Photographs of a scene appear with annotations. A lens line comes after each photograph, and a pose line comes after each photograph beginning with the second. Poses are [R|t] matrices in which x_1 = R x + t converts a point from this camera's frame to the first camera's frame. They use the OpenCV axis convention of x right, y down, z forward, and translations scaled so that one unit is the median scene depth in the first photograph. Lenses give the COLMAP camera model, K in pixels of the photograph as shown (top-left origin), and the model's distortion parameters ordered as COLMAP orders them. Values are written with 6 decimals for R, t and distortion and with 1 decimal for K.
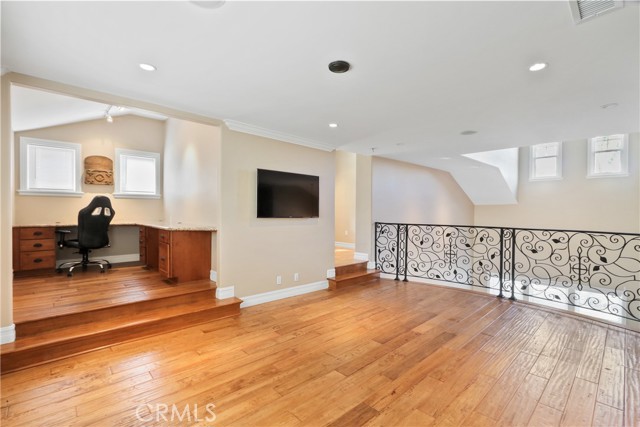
lens RADIAL K [[296.3, 0, 321.8], [0, 296.3, 215.0], [0, 0, 1]] dist [-0.028220, -0.000243]
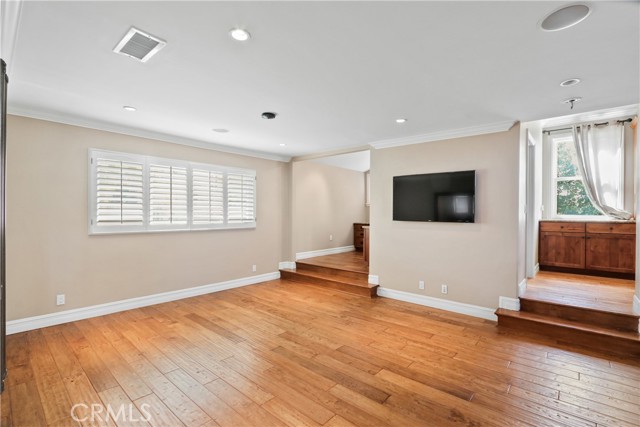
lens RADIAL K [[296.3, 0, 322.2], [0, 296.3, 213.3], [0, 0, 1]] dist [-0.028220, -0.000243]
pose [[0.092678, -0.000837, -0.995696, 1.009853], [-0.013232, 0.999910, -0.002072, -0.014955], [0.995608, 0.013367, 0.092658, 0.729649]]
